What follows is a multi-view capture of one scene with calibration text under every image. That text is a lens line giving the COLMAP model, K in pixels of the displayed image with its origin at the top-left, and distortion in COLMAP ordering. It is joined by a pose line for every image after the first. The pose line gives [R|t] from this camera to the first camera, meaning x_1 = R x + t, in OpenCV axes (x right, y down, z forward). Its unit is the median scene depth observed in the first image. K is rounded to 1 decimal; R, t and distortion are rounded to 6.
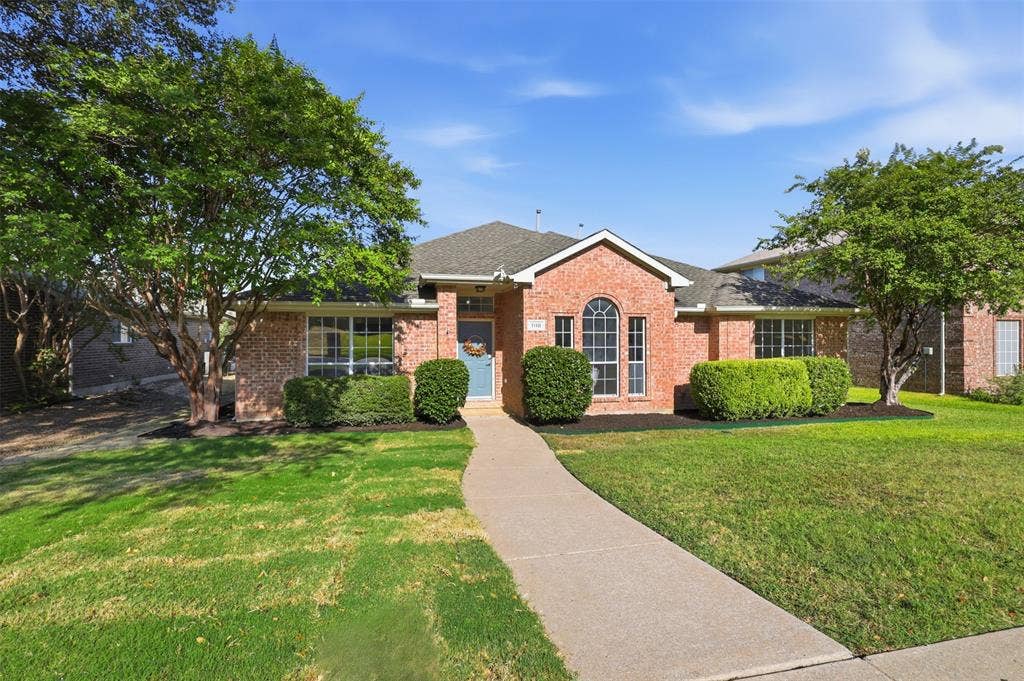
lens RADIAL K [[407.7, 0, 512.0], [0, 407.7, 340.5], [0, 0, 1]] dist [0.000044, -0.000024]
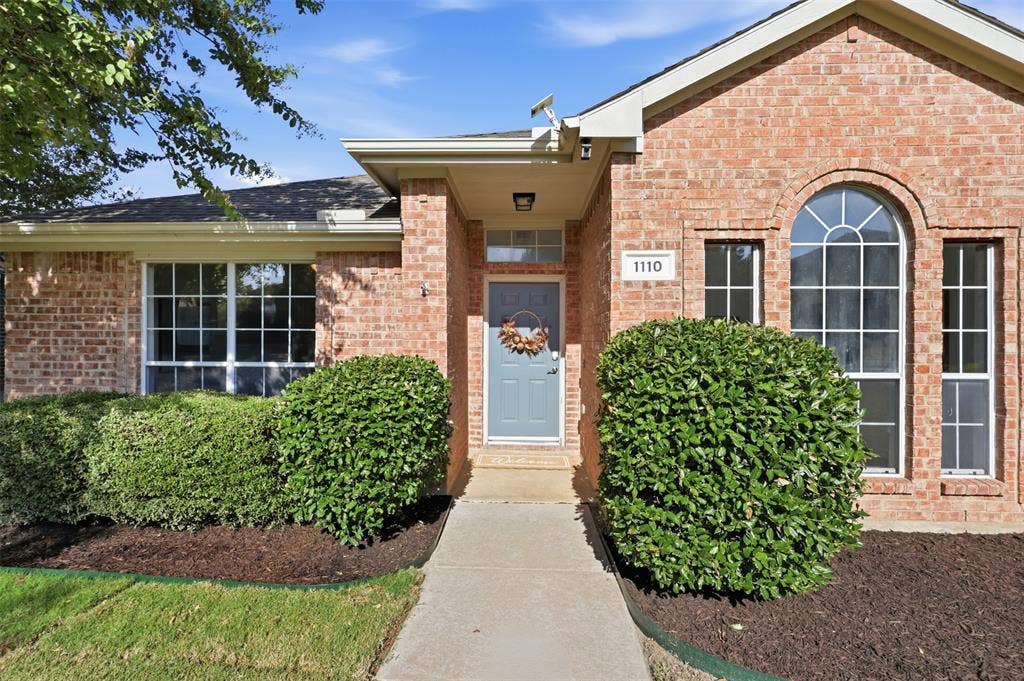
lens RADIAL K [[473.9, 0, 512.0], [0, 473.9, 340.5], [0, 0, 1]] dist [0.002875, 0.000314]
pose [[0.965049, 0.005201, -0.262019, 0.050334], [-0.005357, 0.999986, 0.000119, 0.026638], [0.262016, 0.001289, 0.965063, 0.541392]]
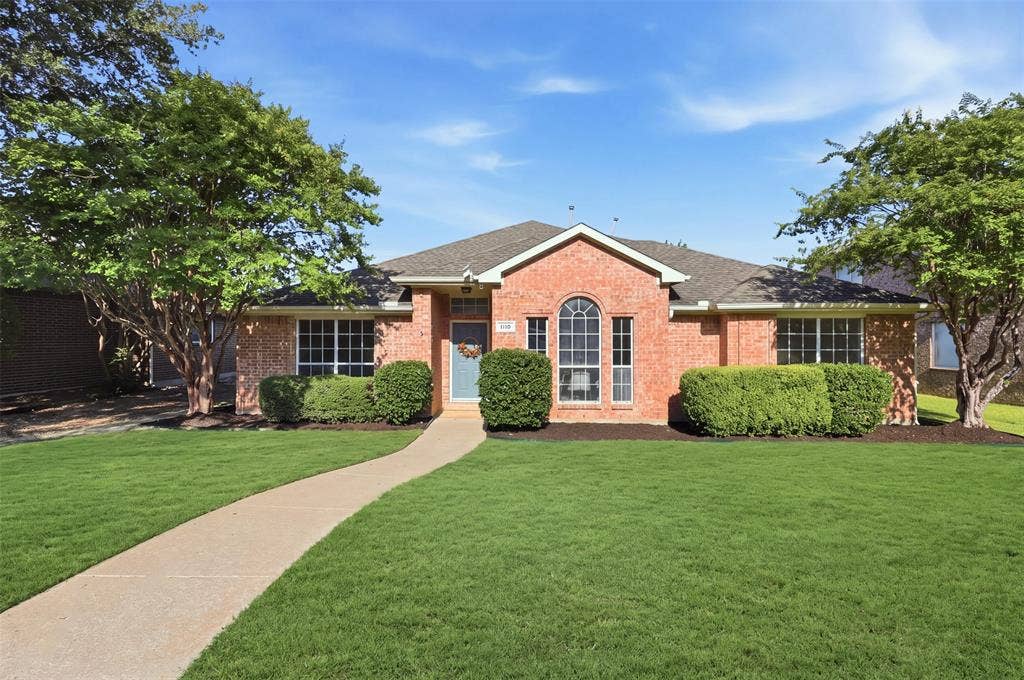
lens RADIAL K [[407.7, 0, 512.0], [0, 407.7, 340.0], [0, 0, 1]] dist [0.000044, -0.000024]
pose [[0.977440, 0.002188, -0.211202, 0.262287], [-0.003081, 0.999988, -0.003896, -0.002036], [0.211191, 0.004459, 0.977435, 0.059109]]
